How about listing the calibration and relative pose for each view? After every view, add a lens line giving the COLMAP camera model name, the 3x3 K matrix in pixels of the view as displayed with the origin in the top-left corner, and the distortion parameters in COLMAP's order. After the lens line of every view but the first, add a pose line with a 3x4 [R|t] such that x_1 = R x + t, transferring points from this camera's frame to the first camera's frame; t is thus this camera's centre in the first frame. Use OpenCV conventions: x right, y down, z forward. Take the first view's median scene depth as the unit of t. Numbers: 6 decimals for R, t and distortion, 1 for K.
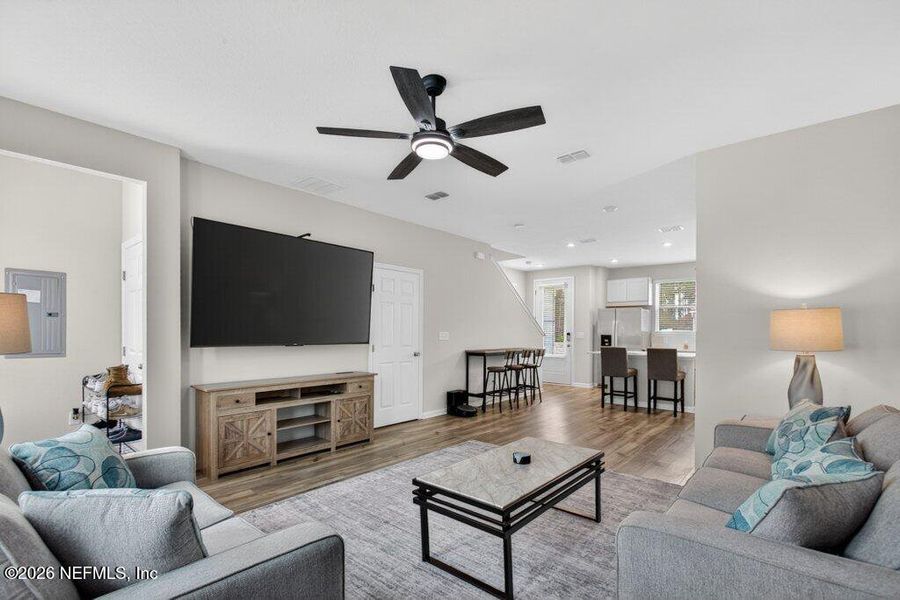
lens RADIAL K [[418.4, 0, 448.2], [0, 418.4, 329.0], [0, 0, 1]] dist [0.000310, -0.000067]
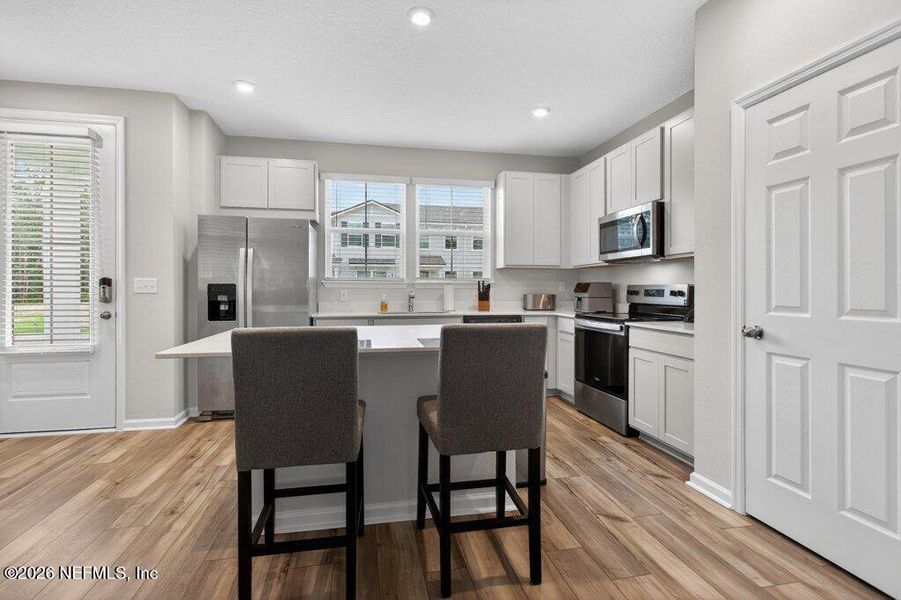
lens RADIAL K [[436.2, 0, 449.4], [0, 436.2, 287.6], [0, 0, 1]] dist [-0.000573, -0.000267]
pose [[0.608876, -0.013087, 0.793158, 0.179033], [0.005495, 0.999909, 0.012280, 0.013764], [-0.793246, -0.003118, 0.608893, 0.571112]]
